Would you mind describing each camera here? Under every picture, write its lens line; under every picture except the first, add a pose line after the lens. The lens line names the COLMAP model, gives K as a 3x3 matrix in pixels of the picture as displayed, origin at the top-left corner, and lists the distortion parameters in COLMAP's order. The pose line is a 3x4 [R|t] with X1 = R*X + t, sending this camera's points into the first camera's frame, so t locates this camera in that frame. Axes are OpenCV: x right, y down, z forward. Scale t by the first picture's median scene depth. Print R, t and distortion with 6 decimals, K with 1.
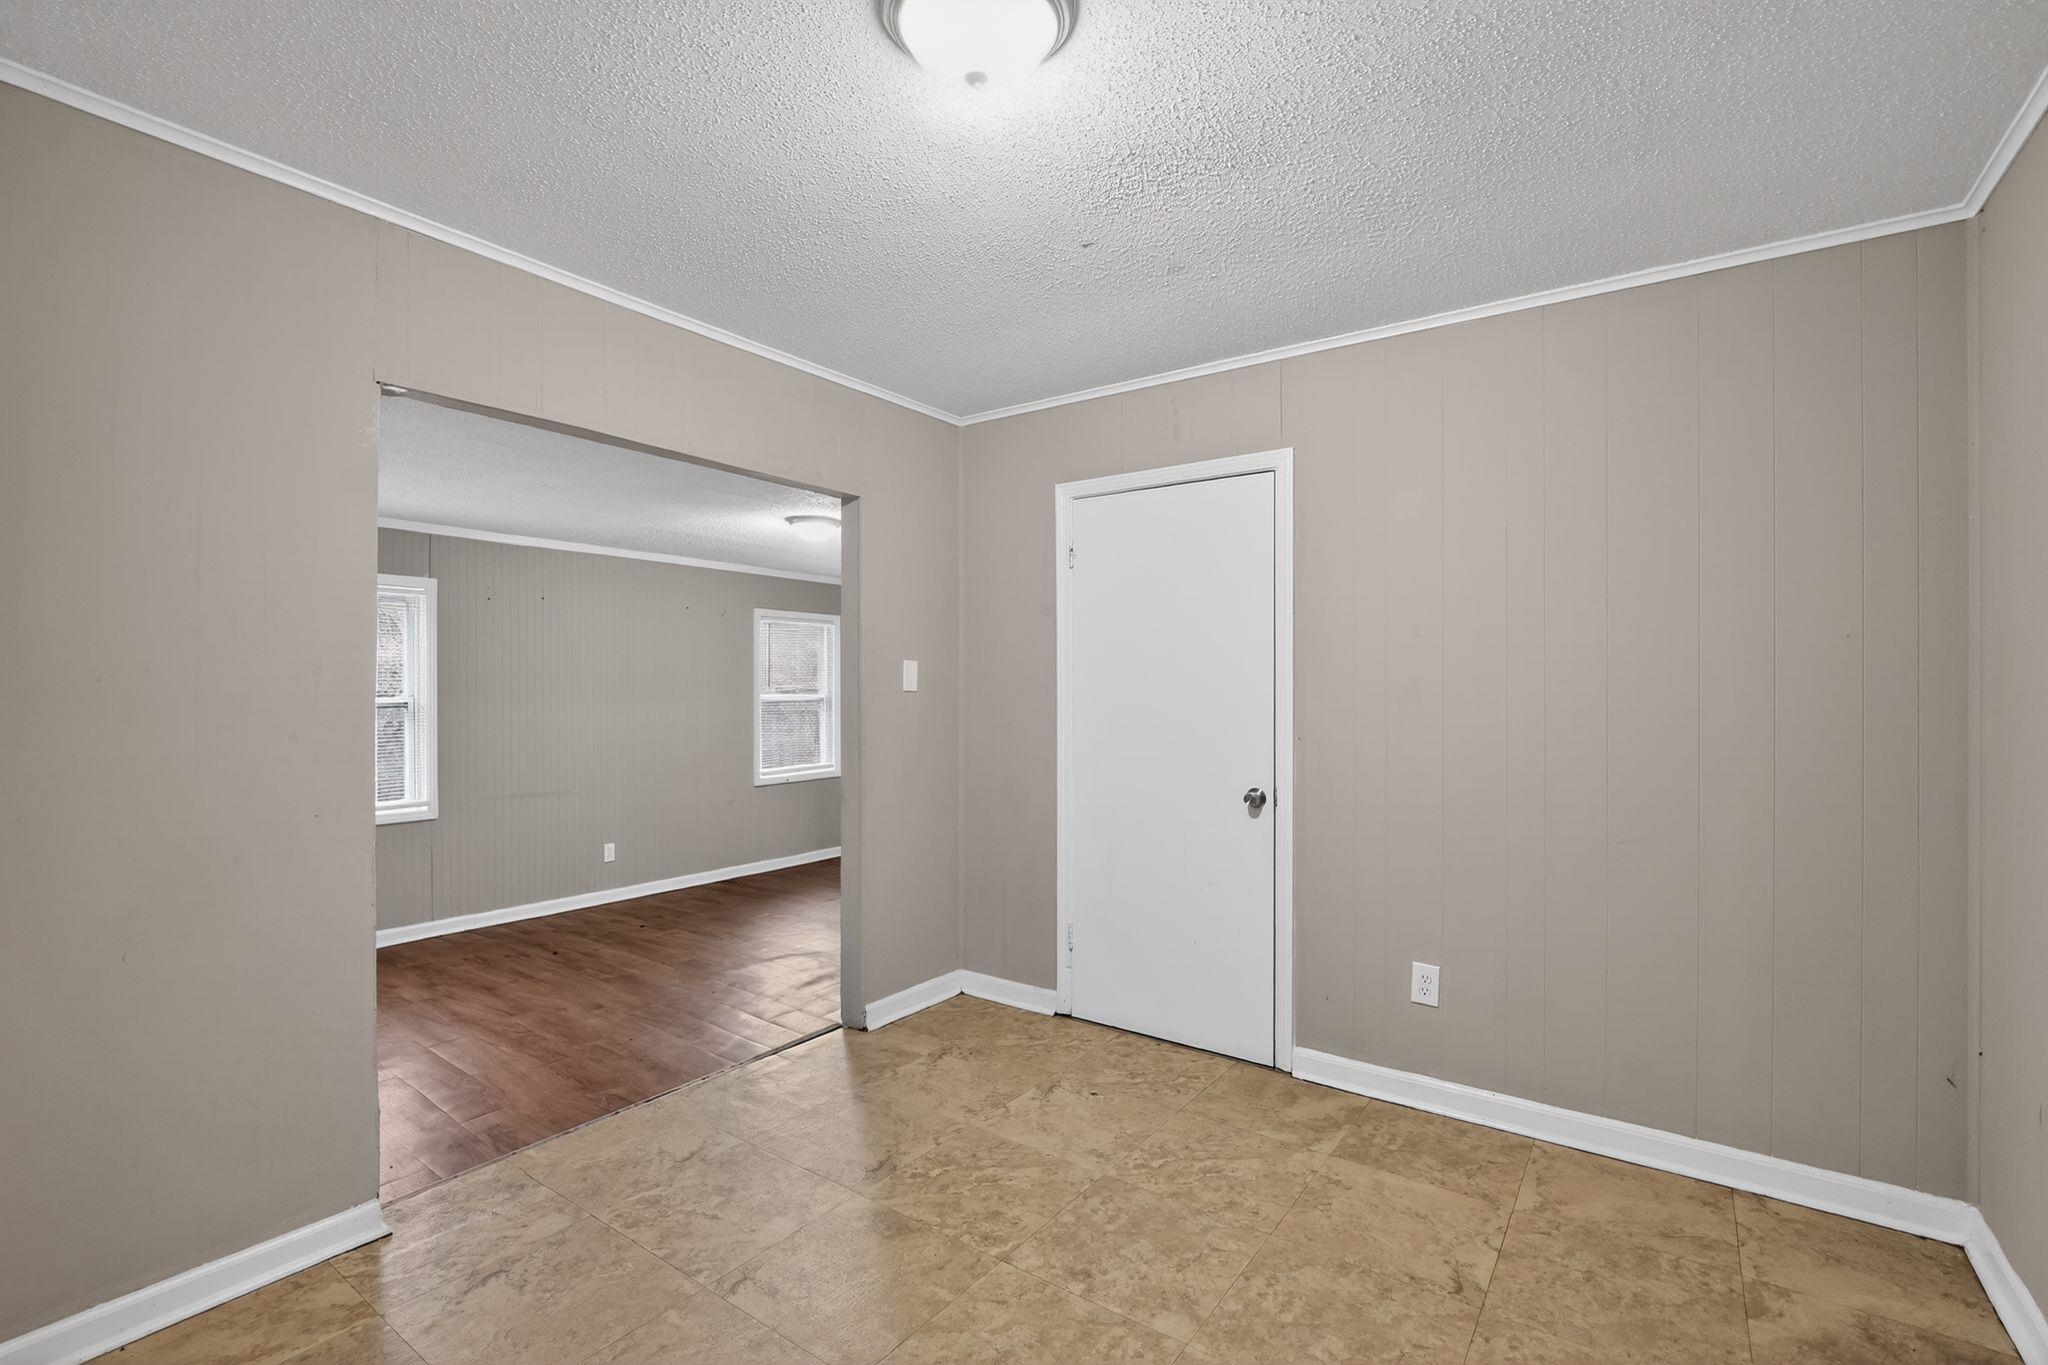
lens RADIAL K [[917.9, 0, 1019.8], [0, 917.9, 688.9], [0, 0, 1]] dist [-0.016244, -0.000164]
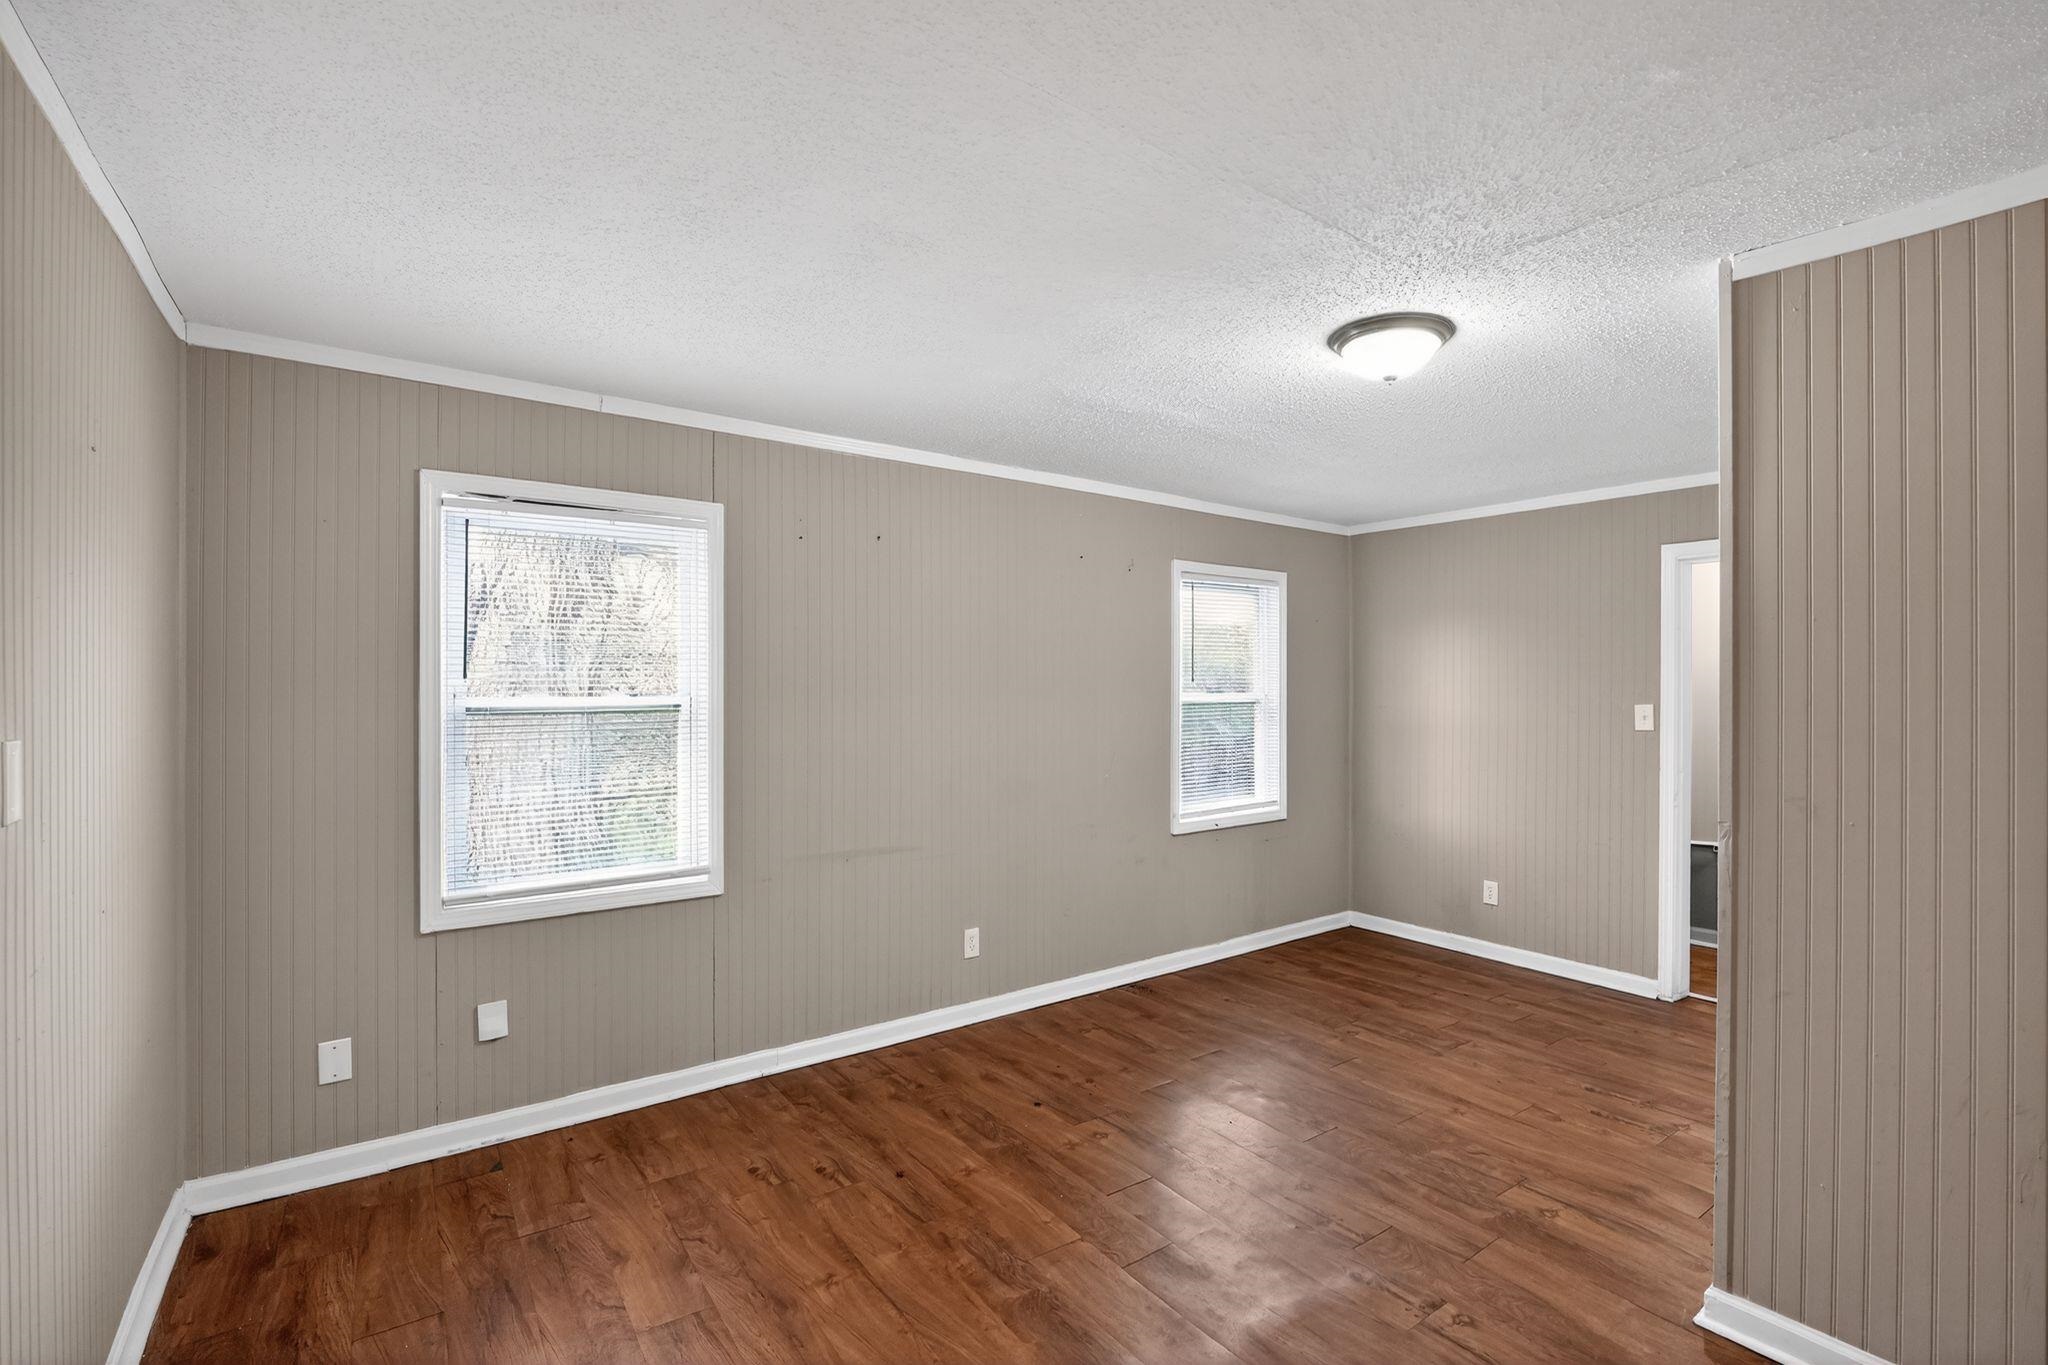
lens RADIAL K [[919.8, 0, 1020.5], [0, 919.8, 687.0], [0, 0, 1]] dist [-0.001566, 0.000536]
pose [[0.949846, 0.003659, -0.312695, -0.437073], [-0.002857, 0.999991, 0.003021, 0.000102], [0.312704, -0.001976, 0.949849, 0.813041]]
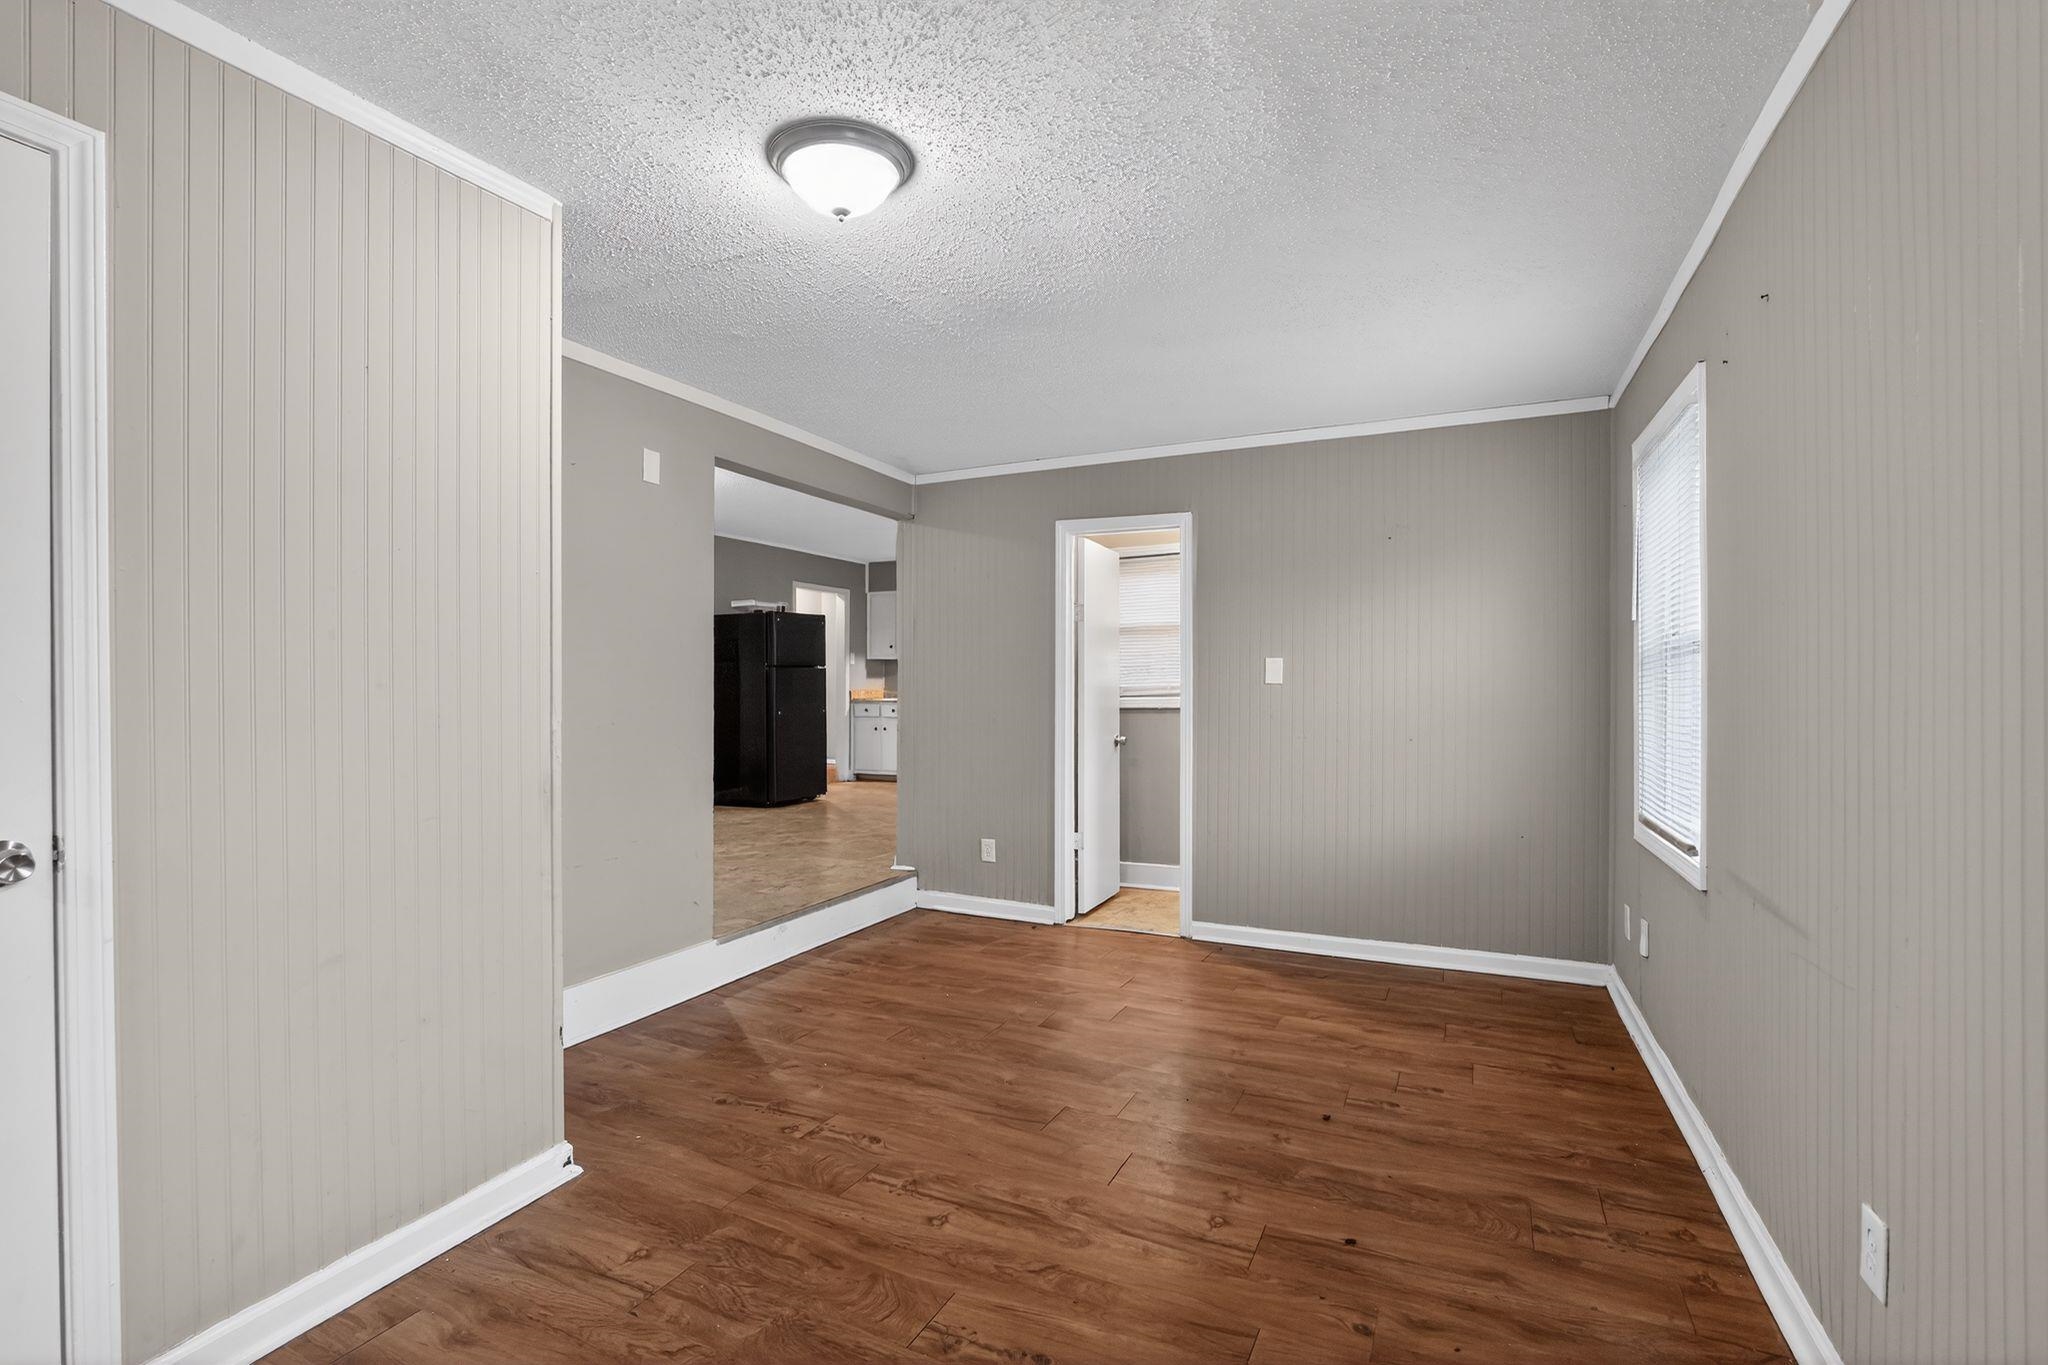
lens RADIAL K [[919.8, 0, 1020.5], [0, 919.8, 687.0], [0, 0, 1]] dist [-0.001566, 0.000536]
pose [[-0.981533, -0.003325, -0.191262, -0.381675], [-0.003223, 0.999994, -0.000845, 0.074132], [0.191264, -0.000213, -0.981539, 2.365076]]
